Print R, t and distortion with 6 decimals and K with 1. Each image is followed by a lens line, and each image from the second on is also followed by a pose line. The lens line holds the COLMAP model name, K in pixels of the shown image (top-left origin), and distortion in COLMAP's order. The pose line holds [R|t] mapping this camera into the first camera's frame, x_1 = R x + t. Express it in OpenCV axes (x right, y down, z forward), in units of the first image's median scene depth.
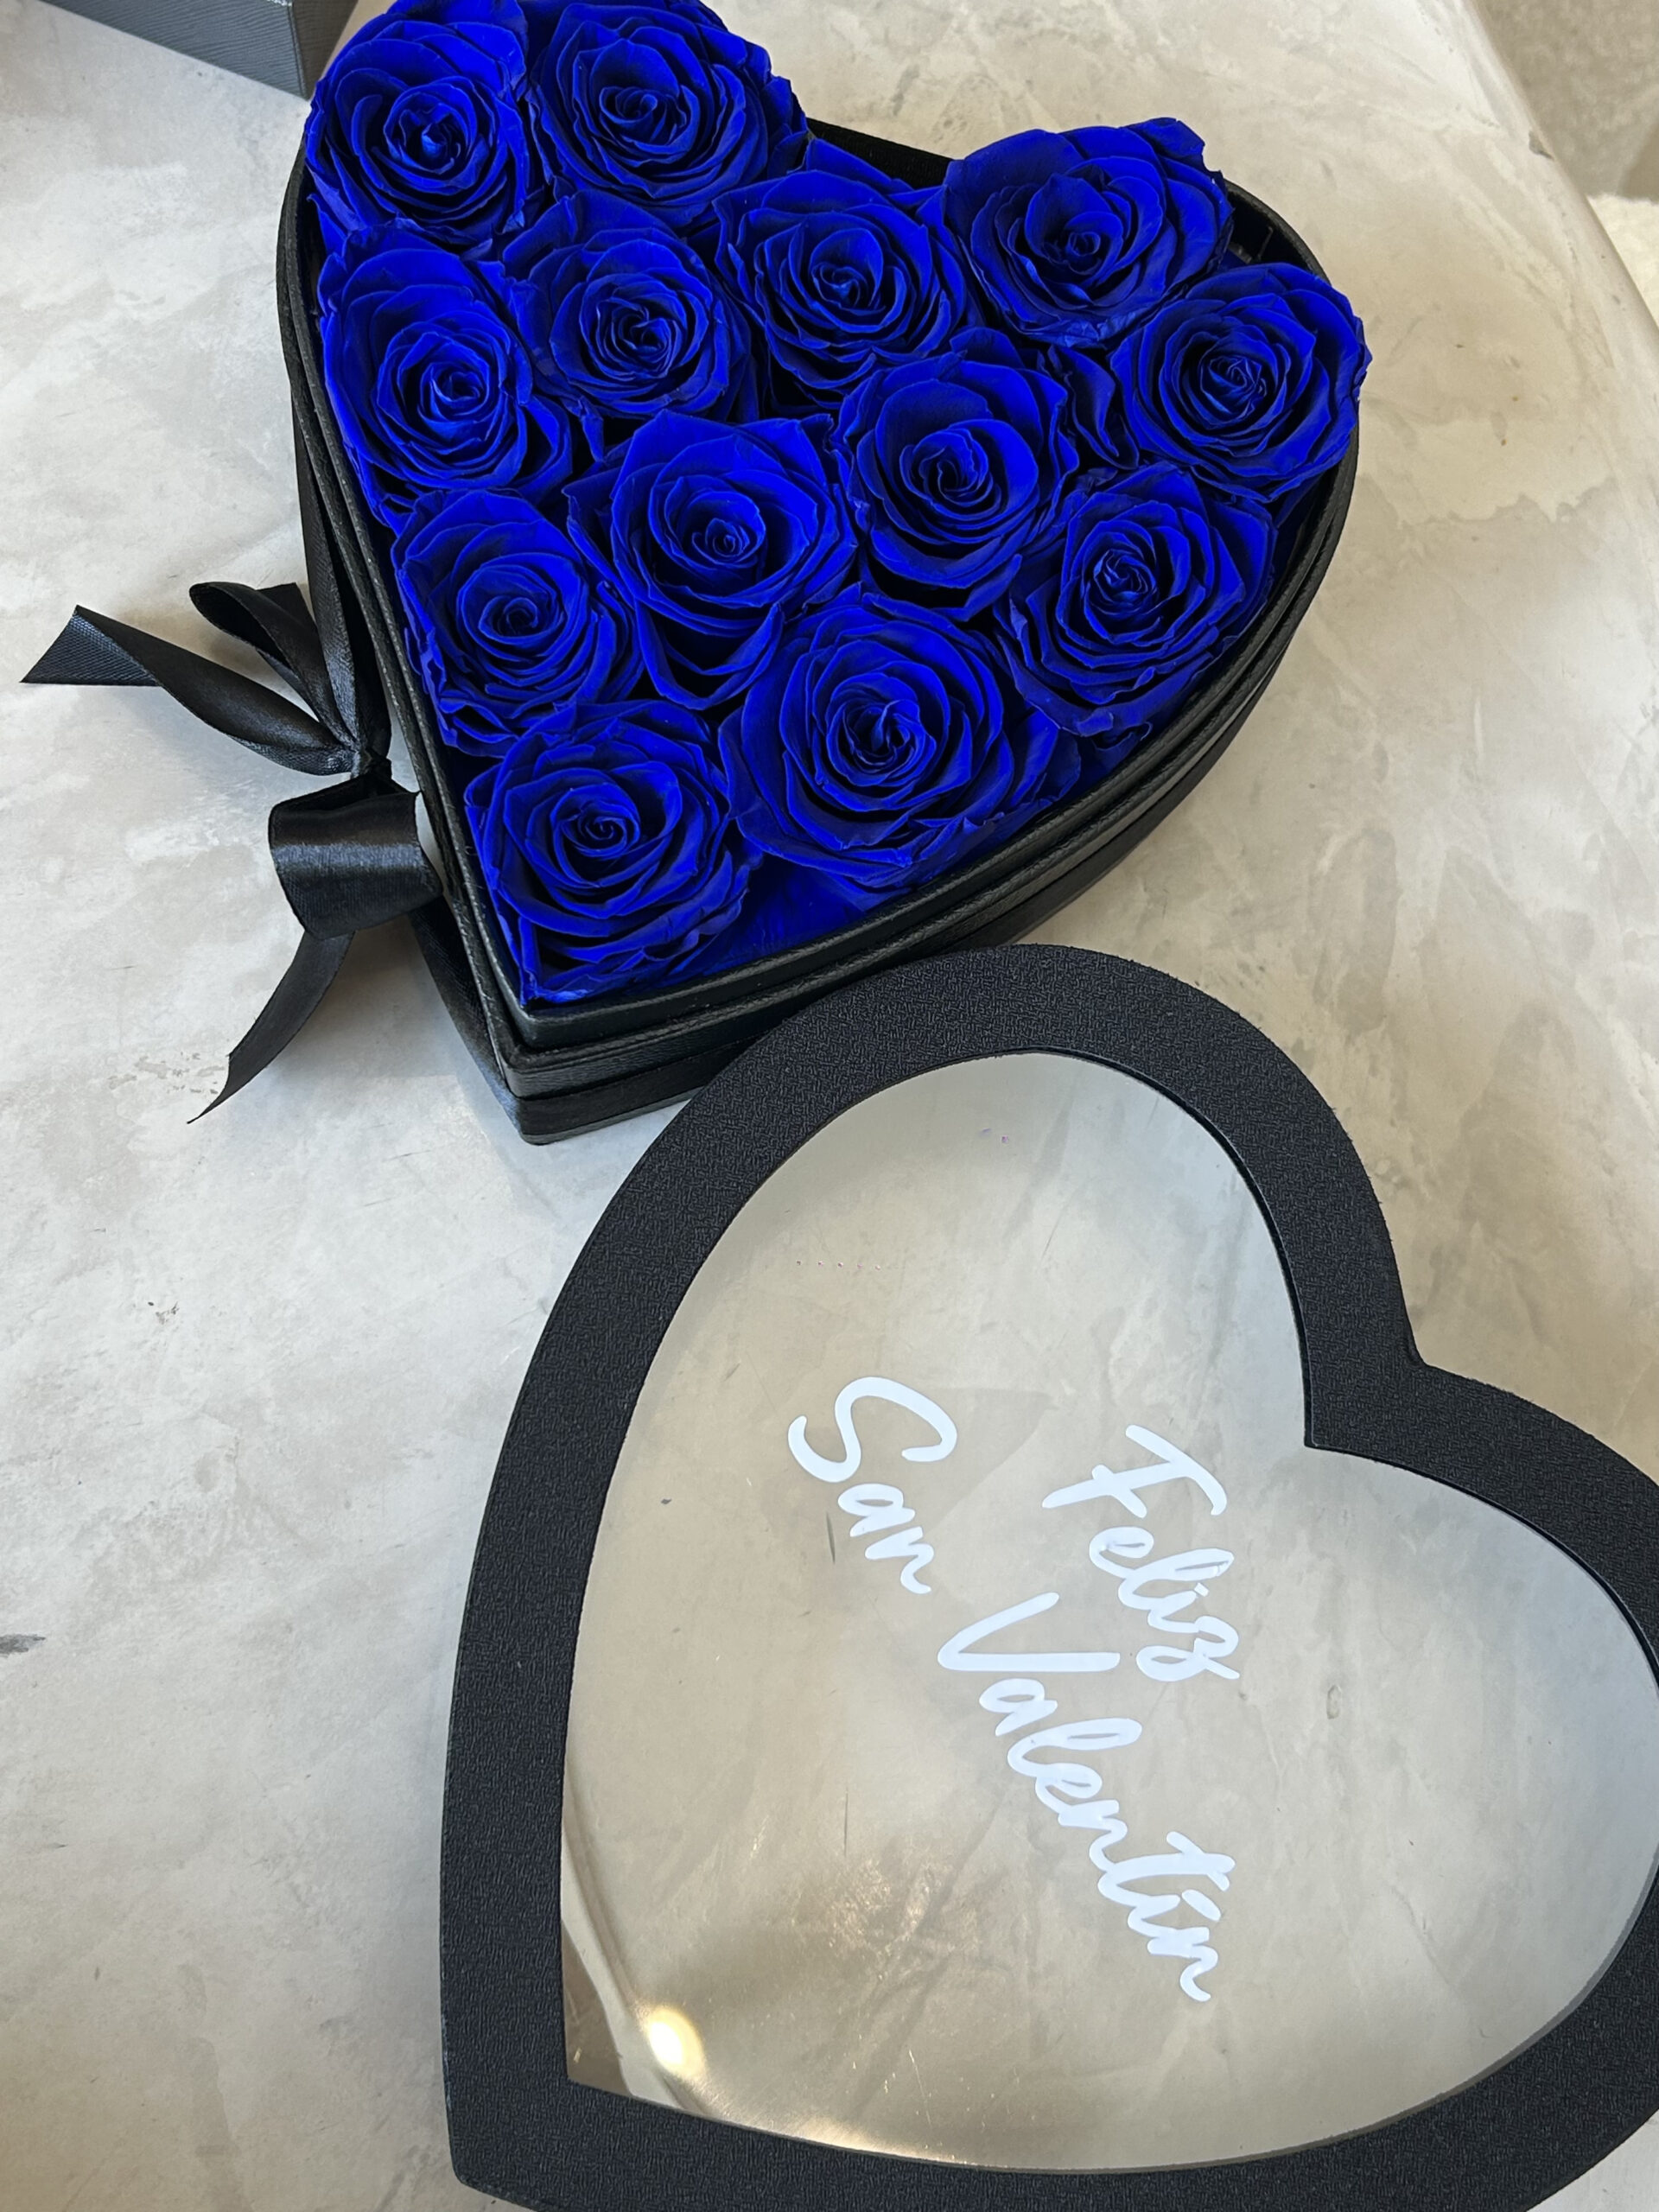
lens RADIAL K [[2676.4, 0, 828.1], [0, 2676.4, 1152.2], [0, 0, 1]] dist [0.171309, -0.509097]
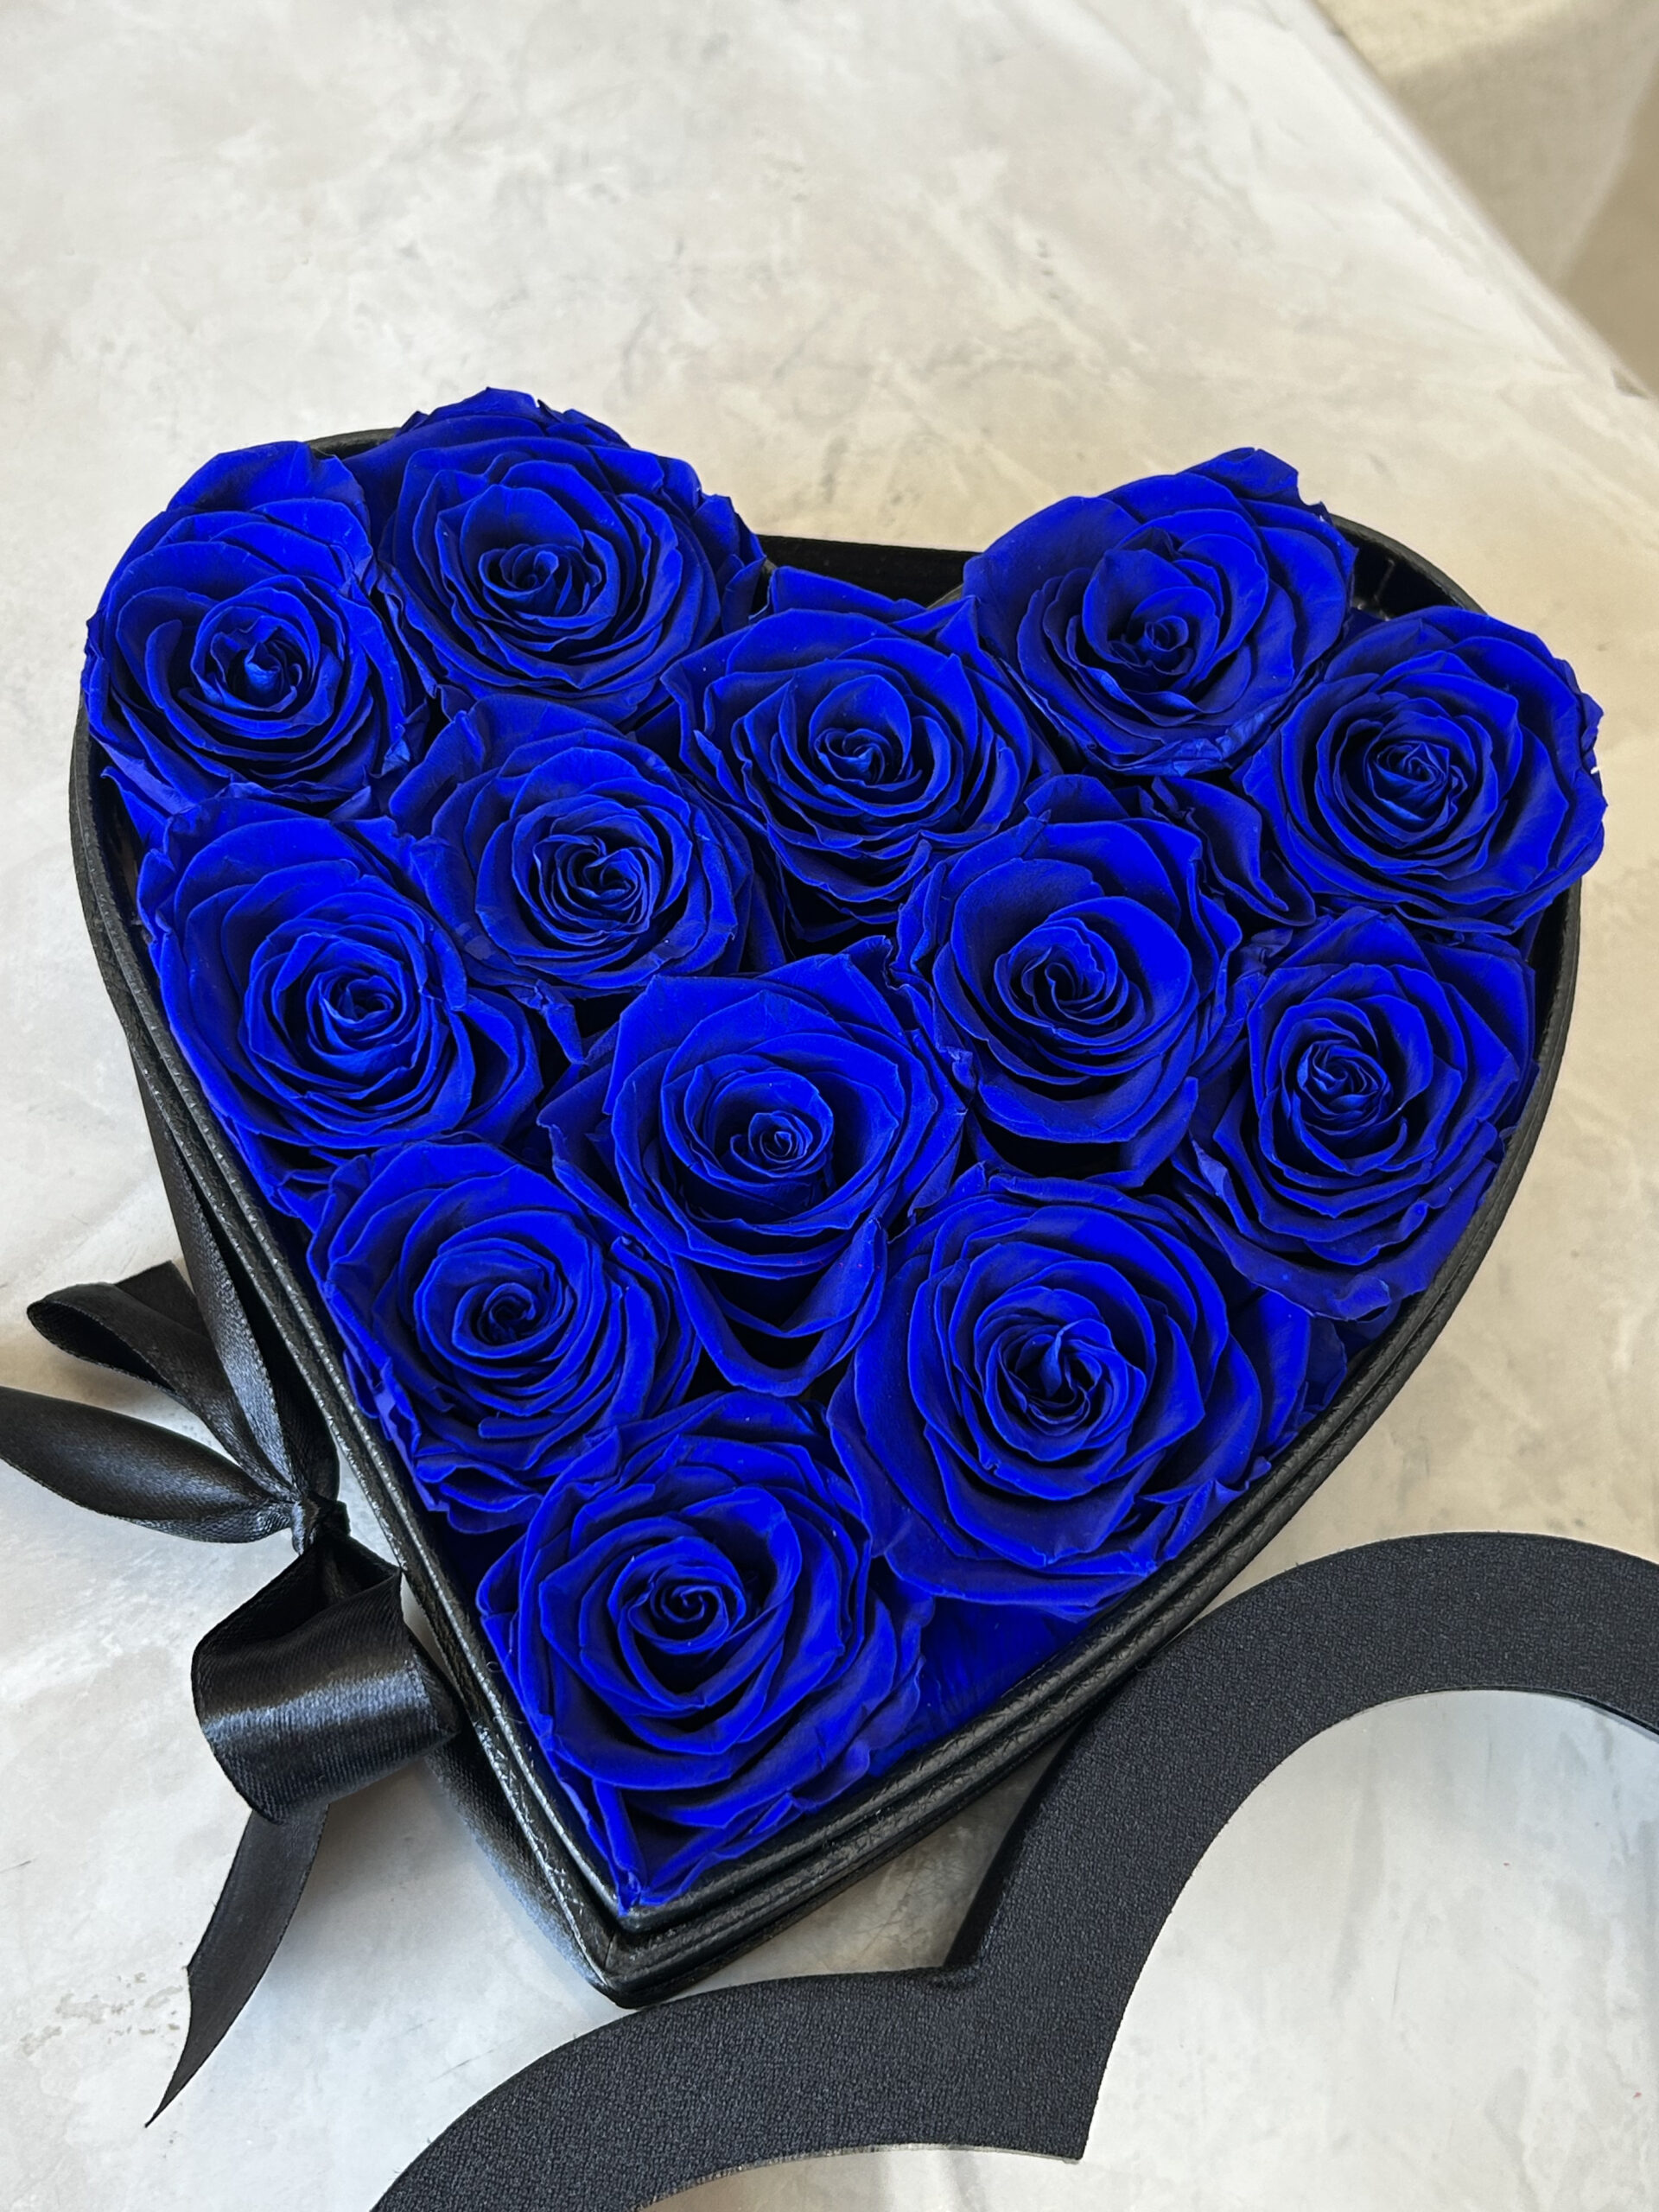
lens RADIAL K [[2570.1, 0, 779.3], [0, 2570.1, 1104.7], [0, 0, 1]] dist [0.184376, -0.595314]
pose [[0.980894, -0.191553, 0.033983, -0.056993], [0.194173, 0.974750, -0.110272, -0.158297], [-0.012002, 0.114764, 0.993320, 0.330383]]
